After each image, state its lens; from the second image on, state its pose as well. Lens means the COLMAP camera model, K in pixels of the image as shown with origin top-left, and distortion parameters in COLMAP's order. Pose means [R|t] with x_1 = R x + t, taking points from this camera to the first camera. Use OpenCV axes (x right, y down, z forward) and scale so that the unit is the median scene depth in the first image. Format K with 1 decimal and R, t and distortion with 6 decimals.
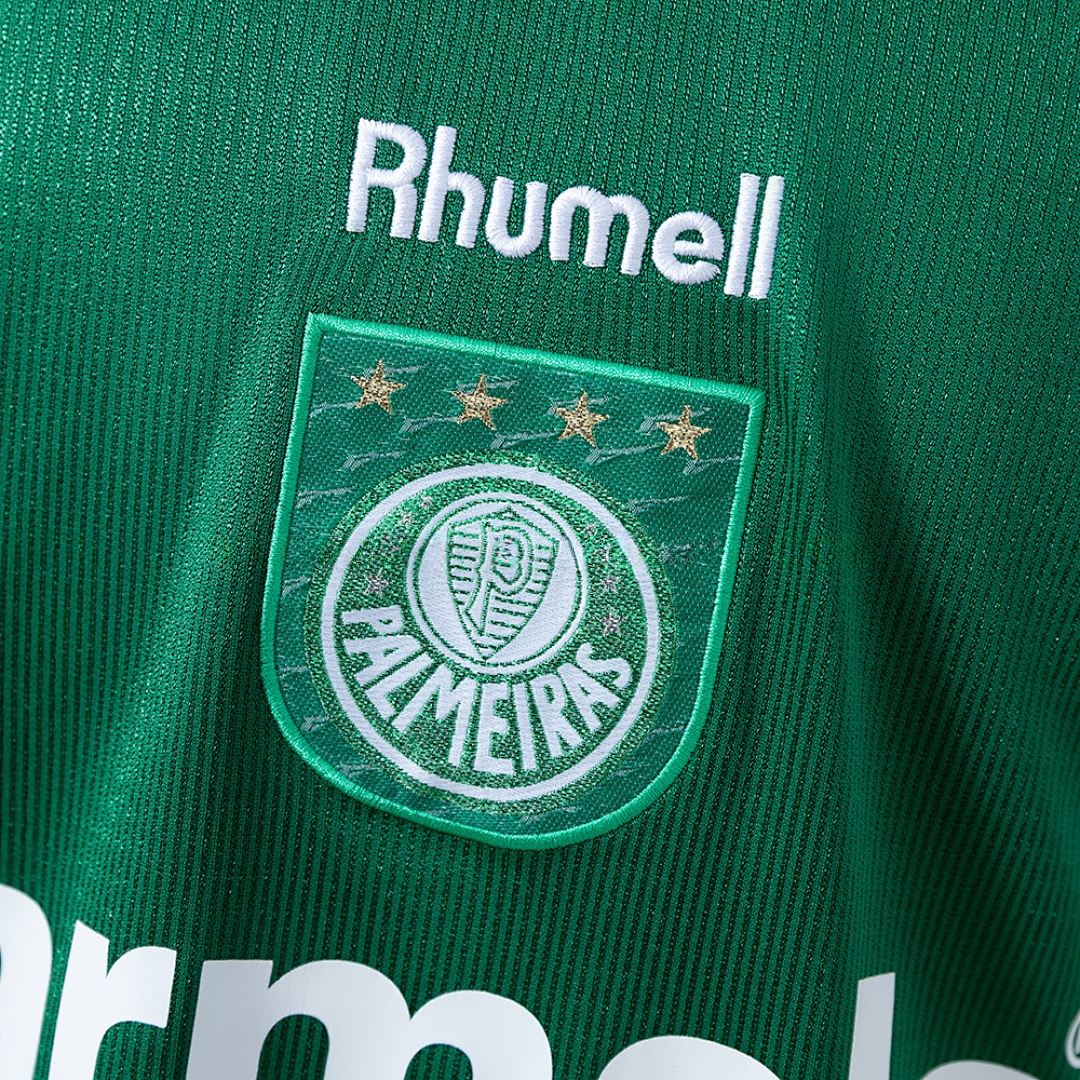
lens RADIAL K [[2600.5, 0, 540.0], [0, 2600.5, 540.0], [0, 0, 1]] dist [-0.030090, 0.092495]
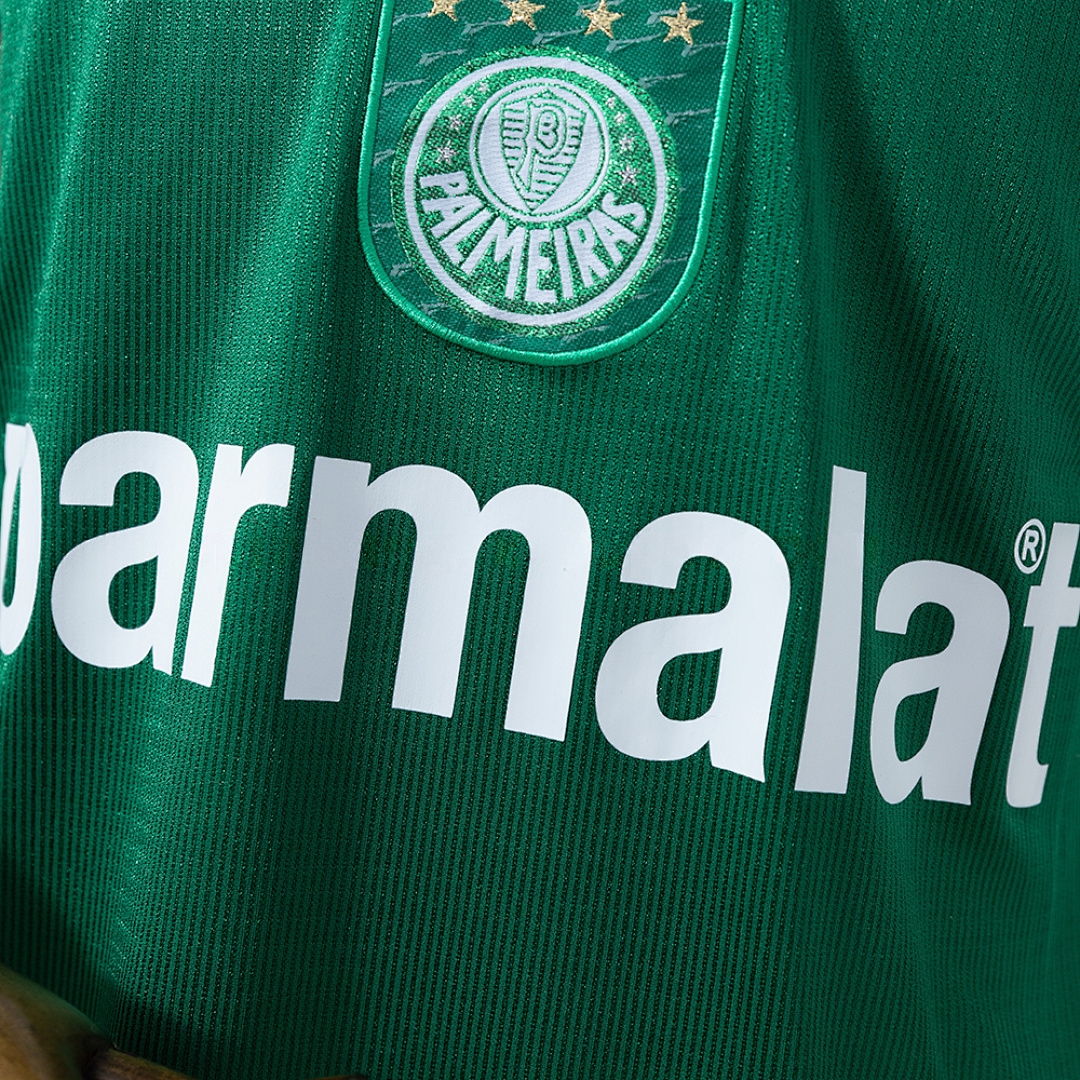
lens RADIAL K [[2600.5, 0, 540.0], [0, 2600.5, 540.0], [0, 0, 1]] dist [-0.030090, 0.092495]
pose [[0.998293, -0.019442, -0.055065, 0.050357], [0.016157, 0.998098, -0.059487, 0.284394], [0.056117, 0.058496, 0.996709, -0.266970]]
